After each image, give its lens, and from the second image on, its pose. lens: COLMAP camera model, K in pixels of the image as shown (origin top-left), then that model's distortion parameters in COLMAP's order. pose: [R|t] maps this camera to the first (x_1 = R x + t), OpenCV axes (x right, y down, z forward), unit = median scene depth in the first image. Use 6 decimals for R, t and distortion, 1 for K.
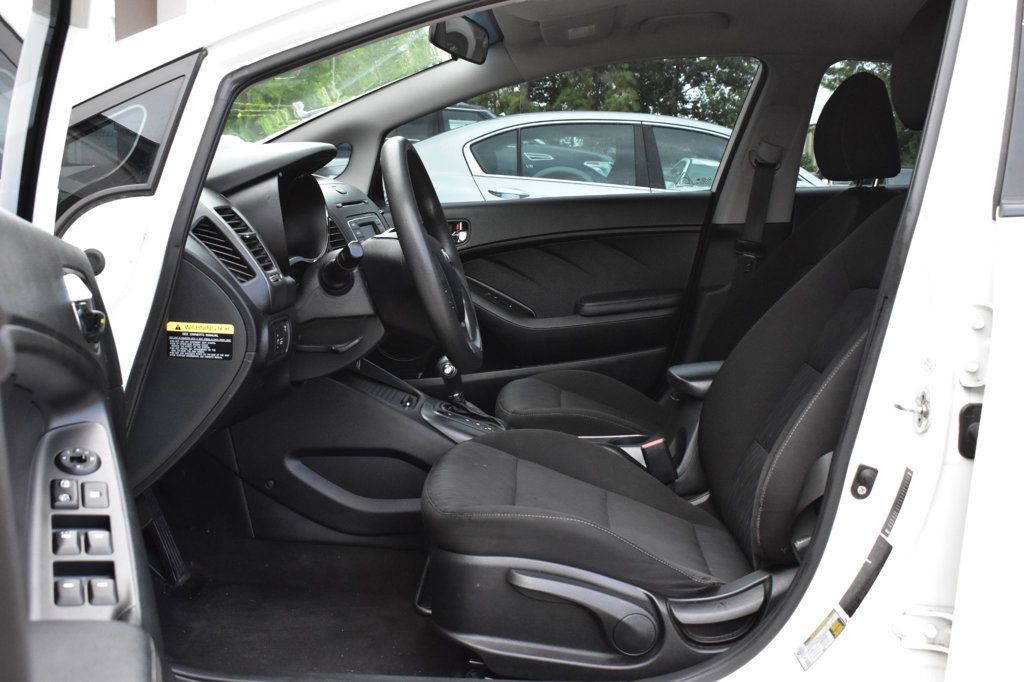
lens RADIAL K [[1143.5, 0, 512.0], [0, 1143.5, 341.0], [0, 0, 1]] dist [-0.073805, -0.007247]
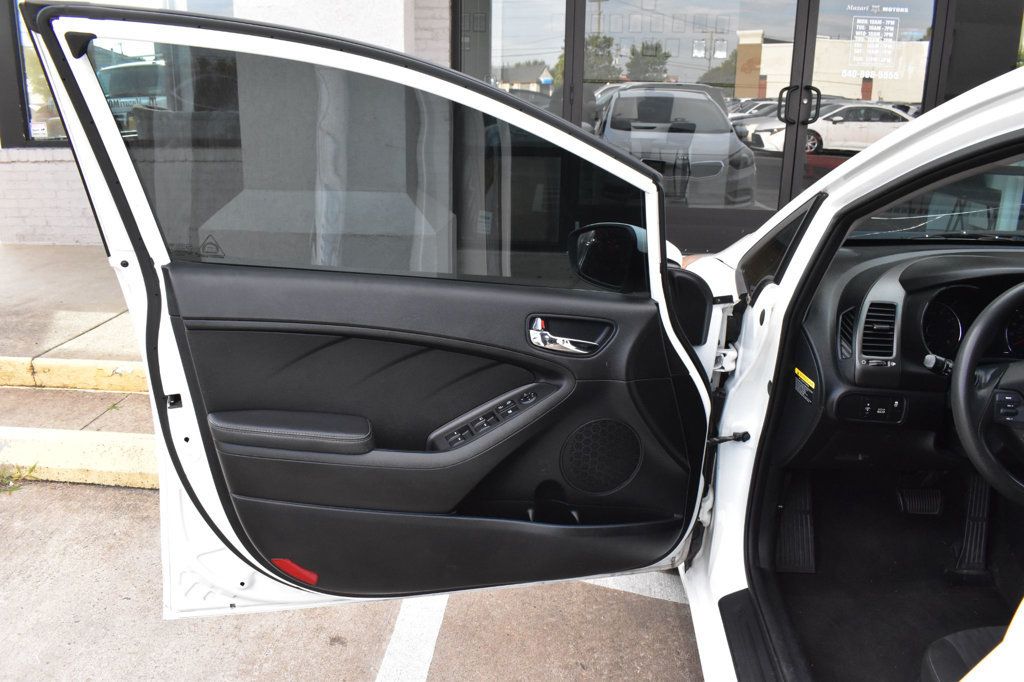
lens RADIAL K [[797.3, 0, 512.0], [0, 797.3, 341.0], [0, 0, 1]] dist [-0.096007, 0.012046]
pose [[-0.044922, 0.267504, -0.962509, 0.387139], [-0.155010, 0.949946, 0.271247, -0.148894], [0.986891, 0.161384, -0.001208, 0.333221]]
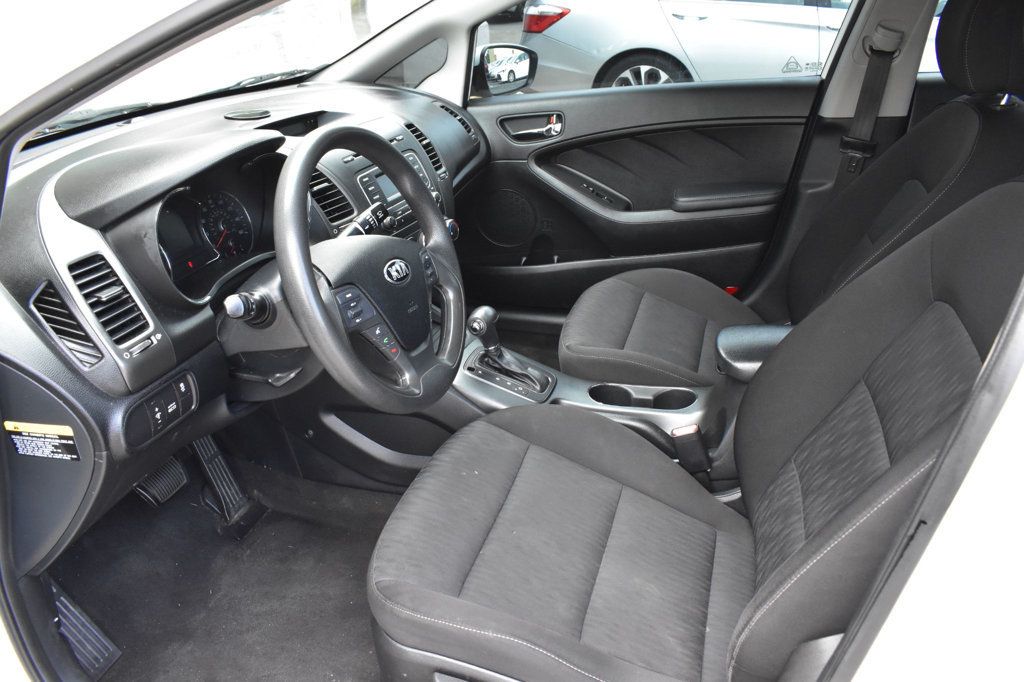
lens RADIAL K [[797.3, 0, 512.0], [0, 797.3, 341.0], [0, 0, 1]] dist [-0.096007, 0.012046]
pose [[0.963686, 0.053577, -0.261610, 0.116642], [0.026924, 0.955180, 0.294798, -0.126578], [0.265679, -0.291137, 0.919051, 0.314743]]
